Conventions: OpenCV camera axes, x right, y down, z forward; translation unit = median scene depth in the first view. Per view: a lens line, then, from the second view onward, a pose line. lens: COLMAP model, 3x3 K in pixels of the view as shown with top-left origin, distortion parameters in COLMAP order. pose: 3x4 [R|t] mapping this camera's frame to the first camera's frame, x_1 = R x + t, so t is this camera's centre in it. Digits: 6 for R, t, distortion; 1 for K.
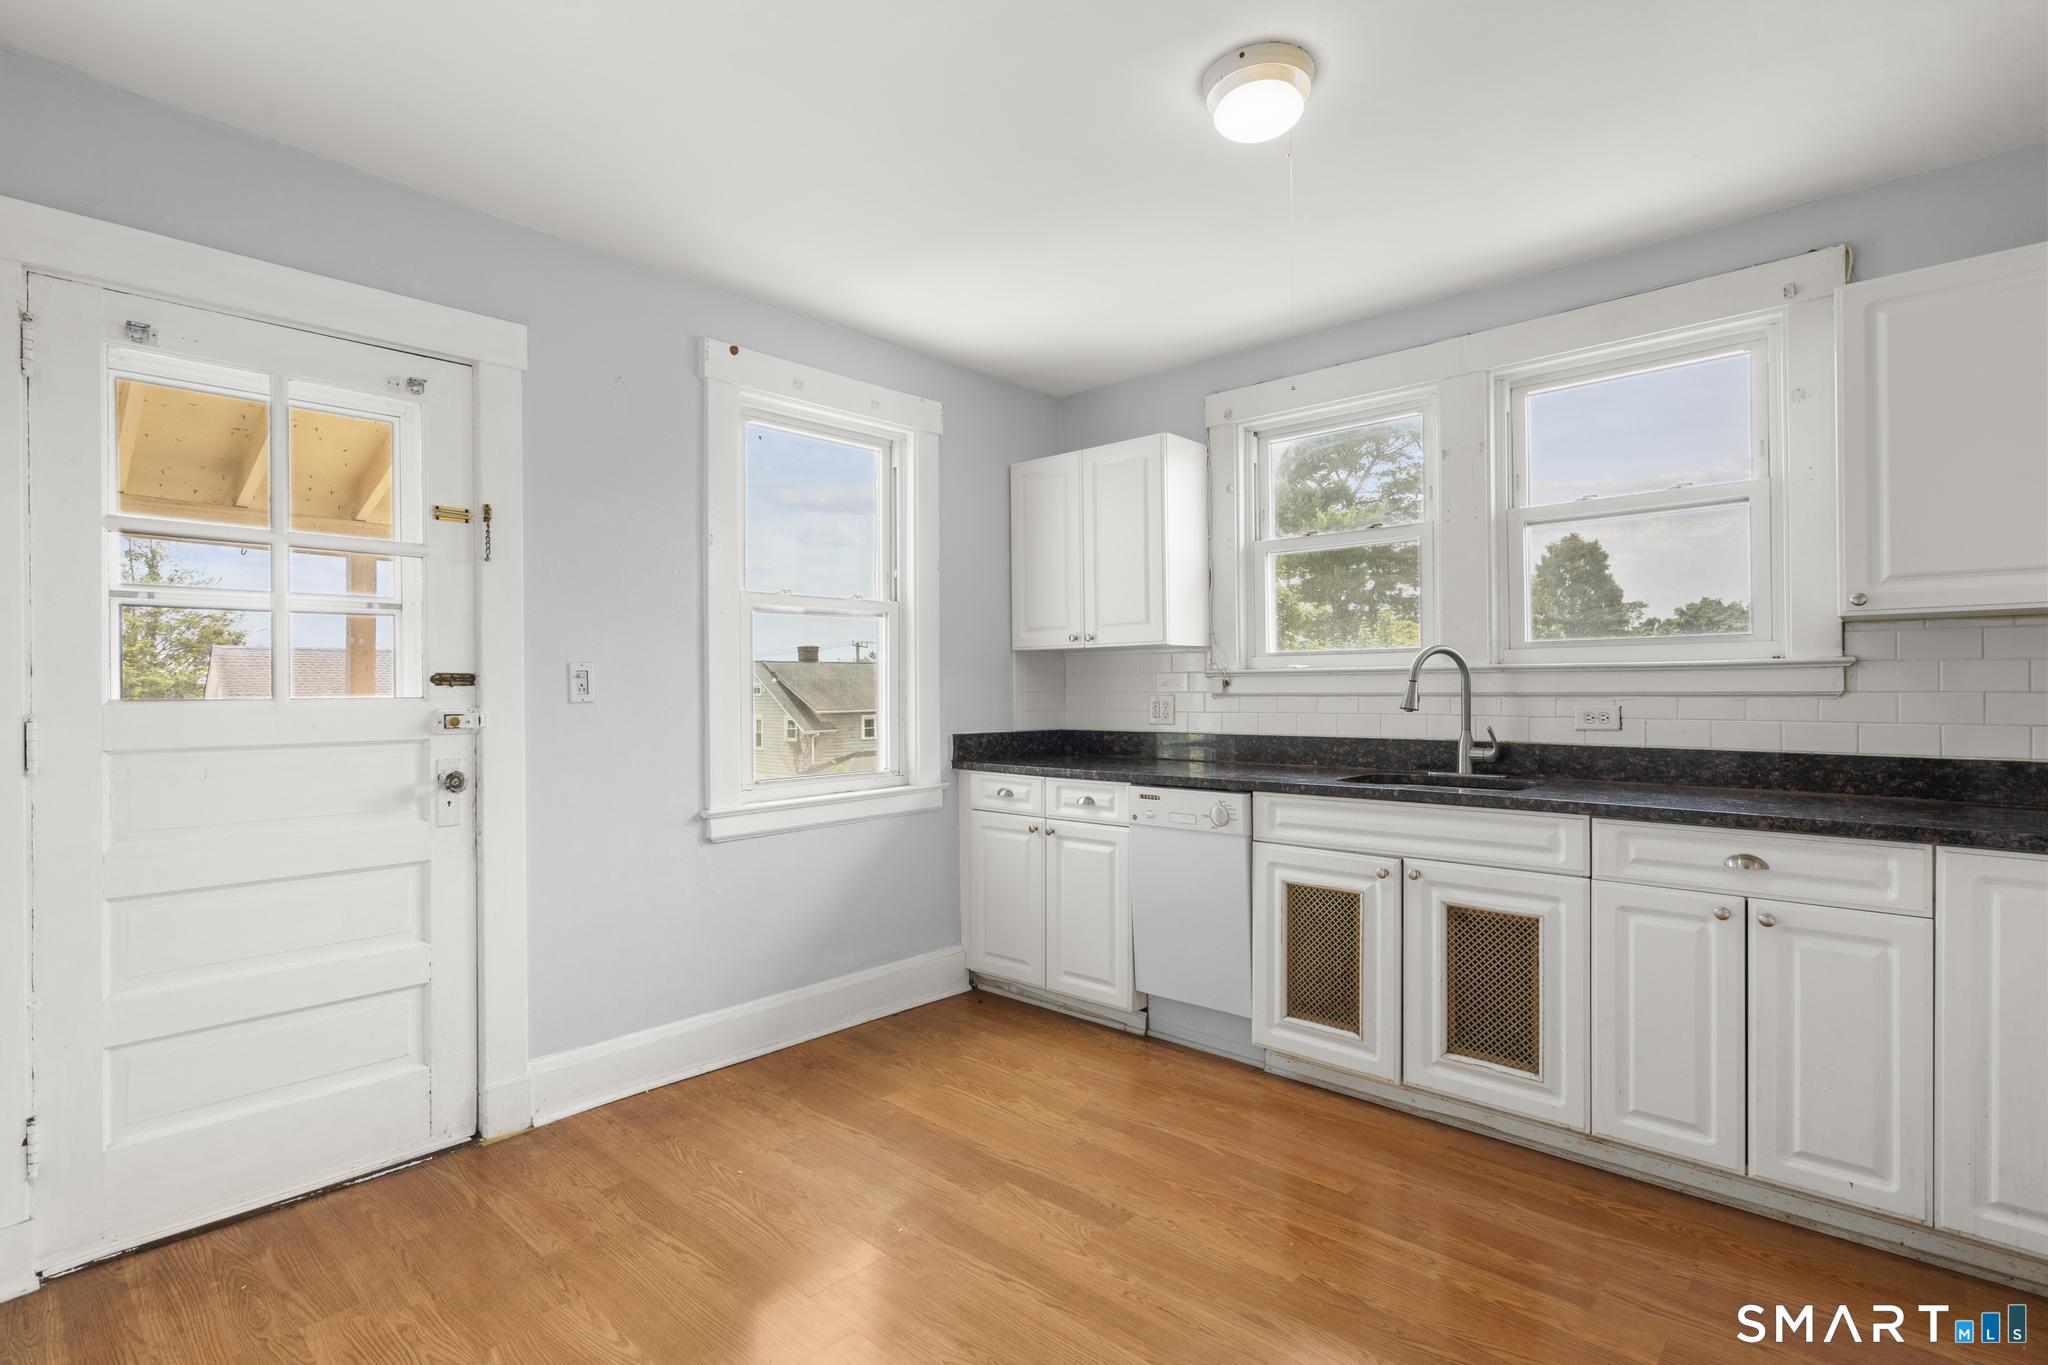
lens RADIAL K [[978.3, 0, 1033.7], [0, 978.3, 681.1], [0, 0, 1]] dist [-0.005131, 0.002142]
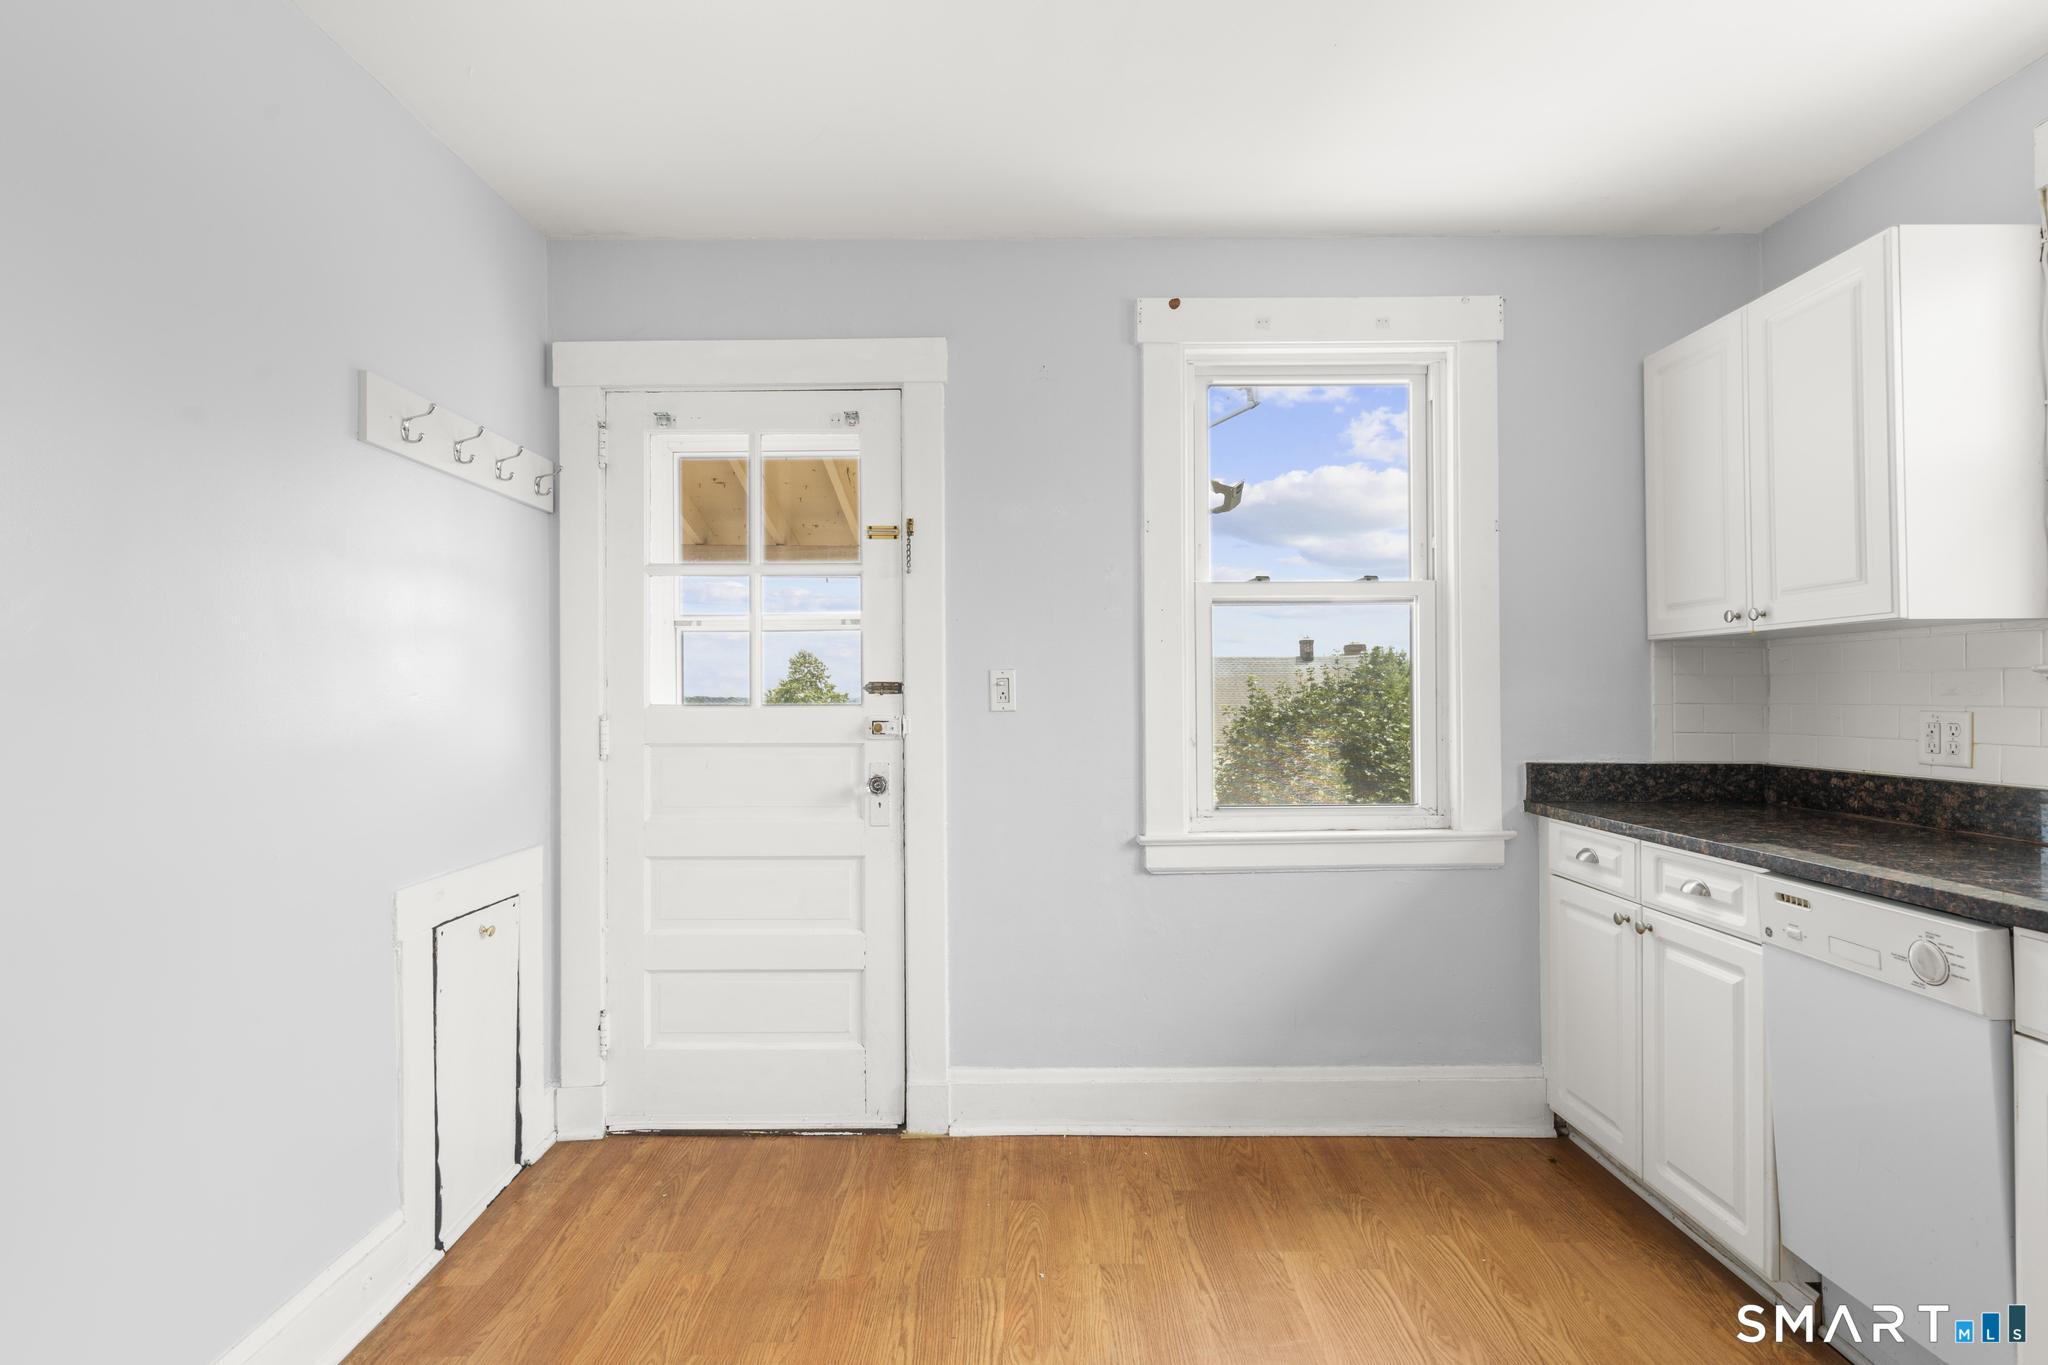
lens RADIAL K [[978.3, 0, 1022.7], [0, 978.3, 679.7], [0, 0, 1]] dist [-0.005131, 0.002142]
pose [[0.672080, -0.007113, -0.740444, 0.252324], [0.003905, 0.999974, -0.006061, -0.002972], [0.740468, 0.001182, 0.672091, 0.342087]]
